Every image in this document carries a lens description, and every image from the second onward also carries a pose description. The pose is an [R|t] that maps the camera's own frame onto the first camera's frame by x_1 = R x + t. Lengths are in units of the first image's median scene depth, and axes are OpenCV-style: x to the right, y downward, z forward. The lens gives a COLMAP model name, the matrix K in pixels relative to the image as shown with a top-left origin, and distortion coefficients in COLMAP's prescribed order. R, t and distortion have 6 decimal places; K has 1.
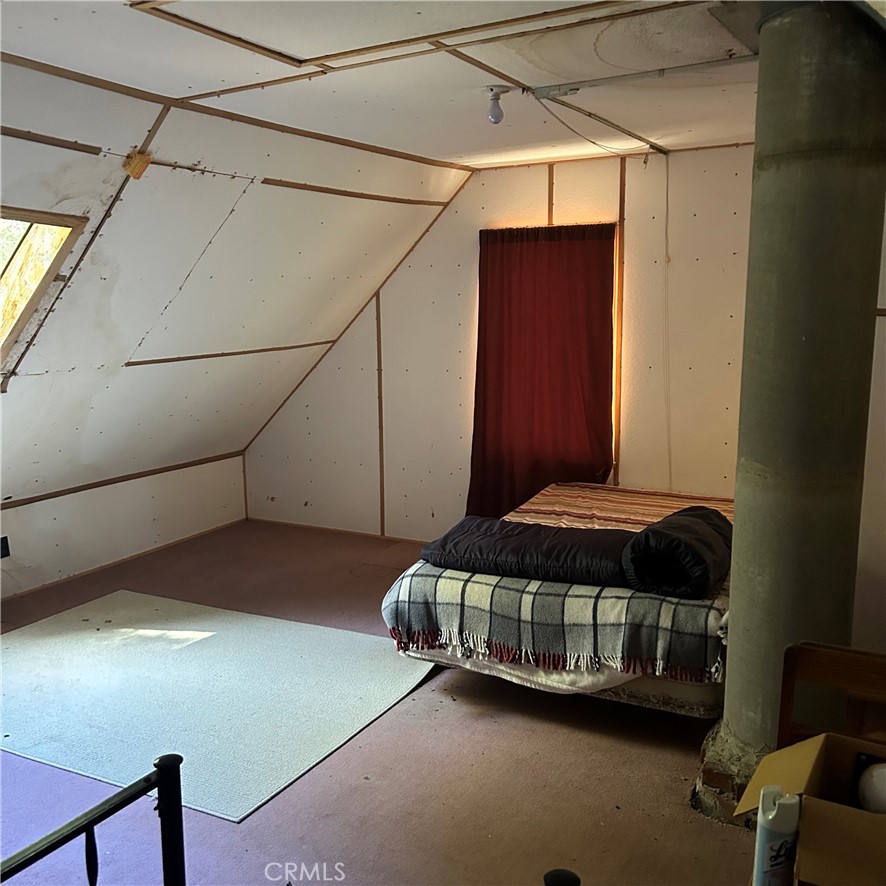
lens RADIAL K [[894.0, 0, 446.5], [0, 894.0, 437.8], [0, 0, 1]] dist [0.027673, 0.000000]
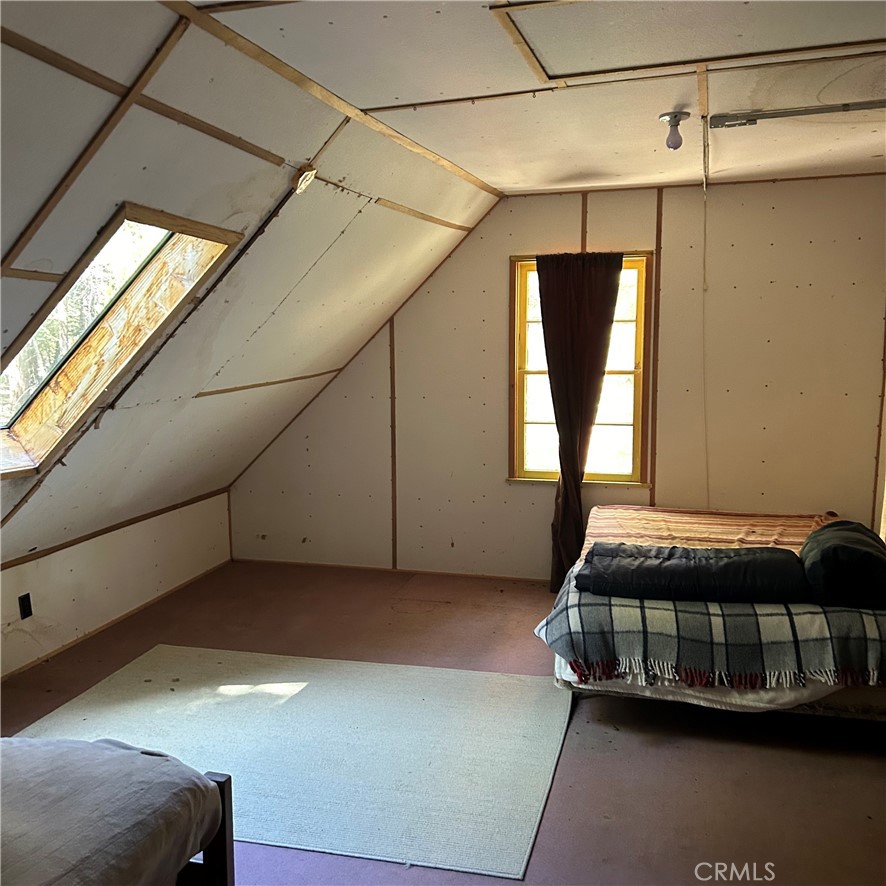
lens RADIAL K [[894.0, 0, 441.0], [0, 894.0, 448.2], [0, 0, 1]] dist [0.027673, 0.000000]
pose [[0.975076, -0.028445, 0.220040, -0.434207], [0.032654, 0.999346, -0.015514, -0.008444], [-0.219455, 0.022312, 0.975367, 0.081806]]
